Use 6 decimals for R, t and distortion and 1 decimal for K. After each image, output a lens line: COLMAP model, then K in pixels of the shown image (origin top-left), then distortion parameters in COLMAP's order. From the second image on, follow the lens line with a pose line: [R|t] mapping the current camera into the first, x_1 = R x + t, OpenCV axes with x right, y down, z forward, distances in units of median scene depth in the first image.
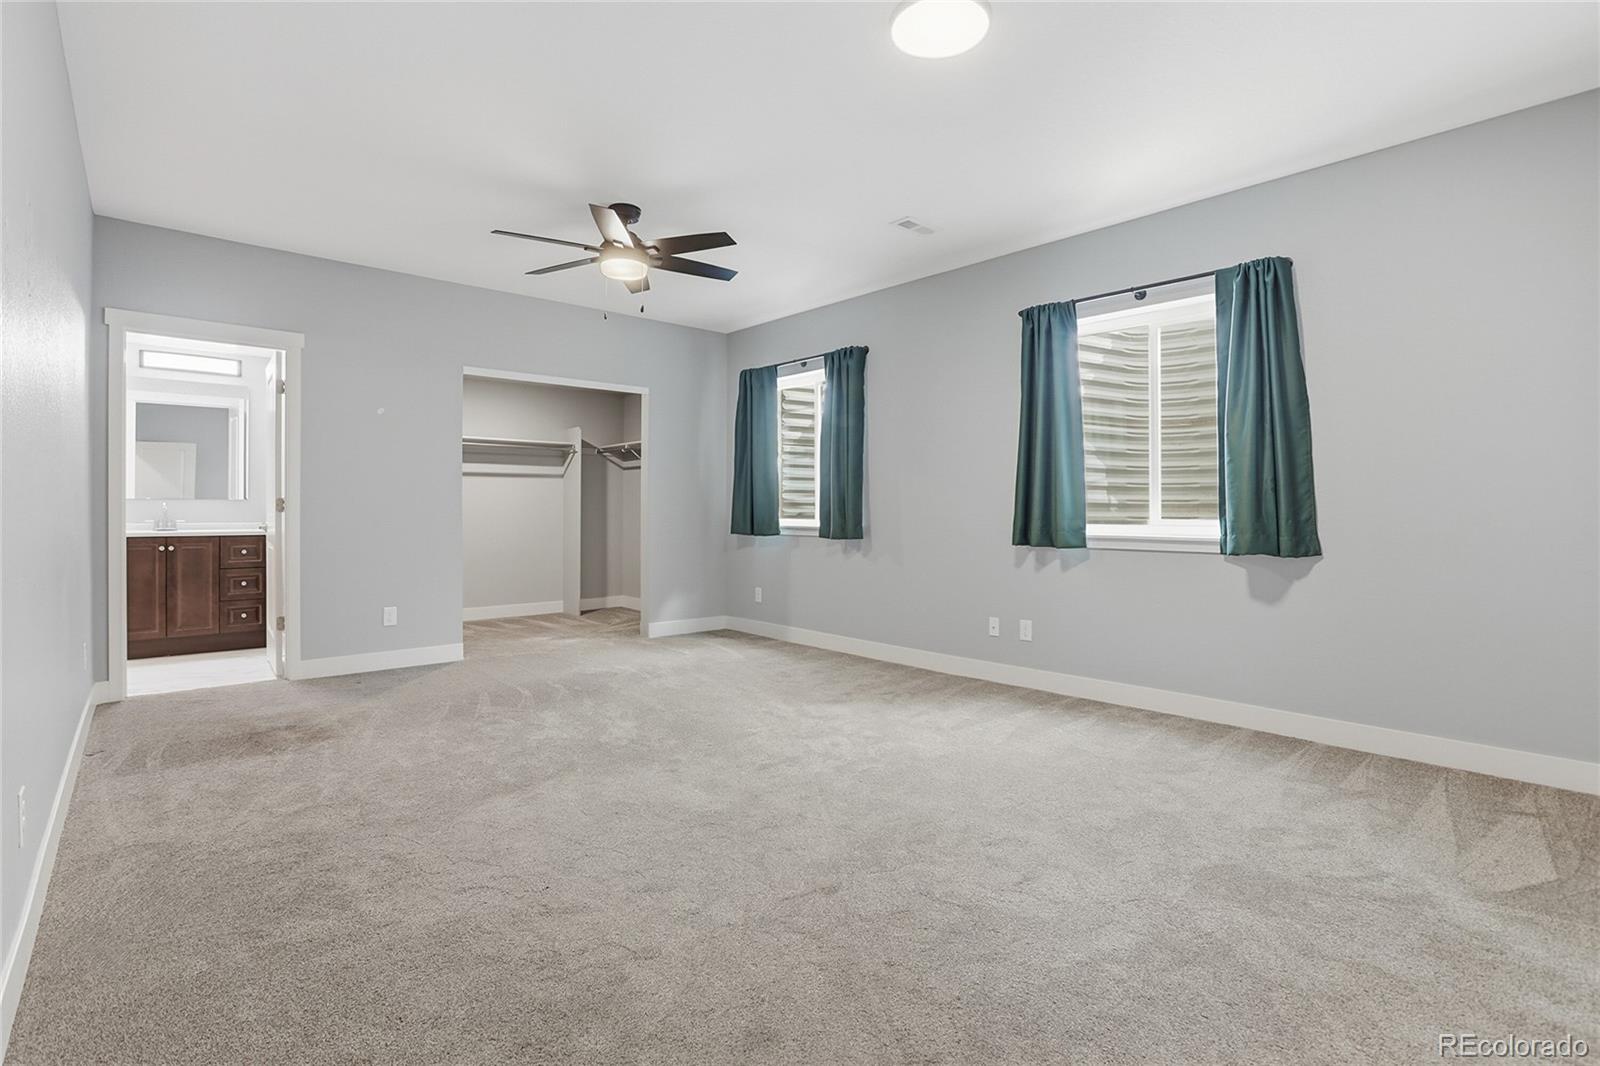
lens RADIAL K [[738.1, 0, 796.2], [0, 738.1, 517.4], [0, 0, 1]] dist [-0.037694, 0.011333]
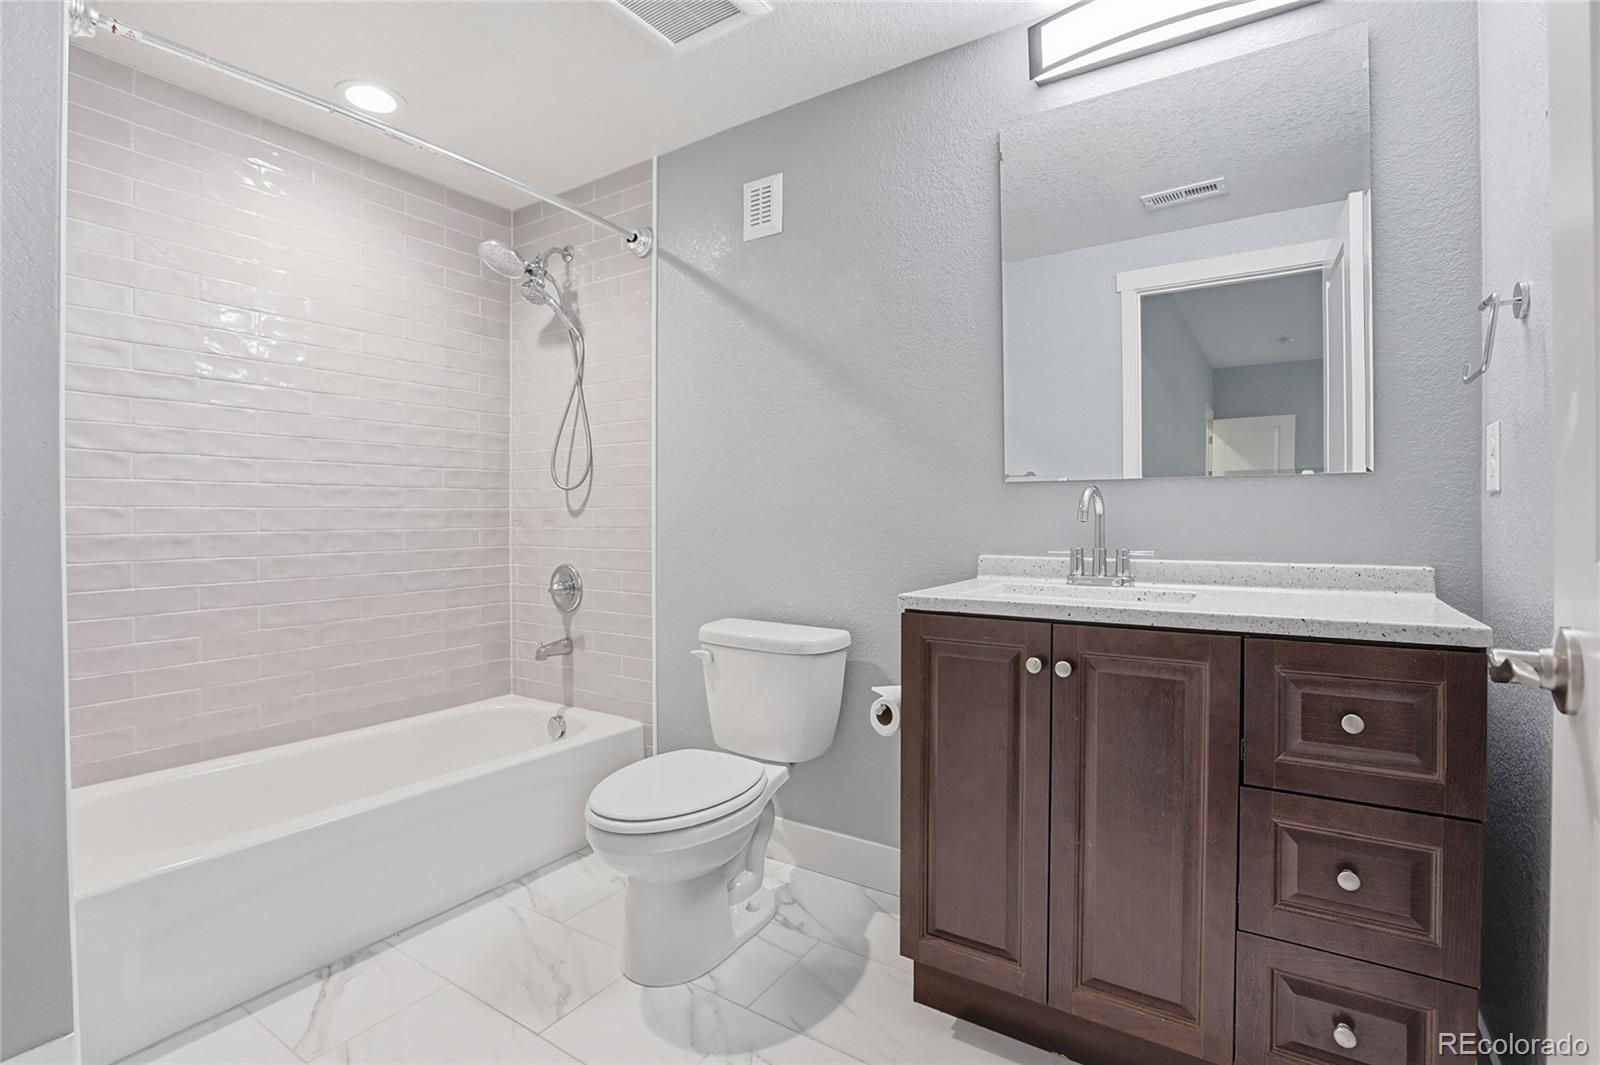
lens RADIAL K [[738.1, 0, 796.2], [0, 738.1, 516.9], [0, 0, 1]] dist [-0.037694, 0.011333]
pose [[0.256241, 0.010628, -0.966554, -0.616854], [-0.009414, 0.999920, 0.008500, -0.011564], [0.966567, 0.006921, 0.256321, 0.810586]]
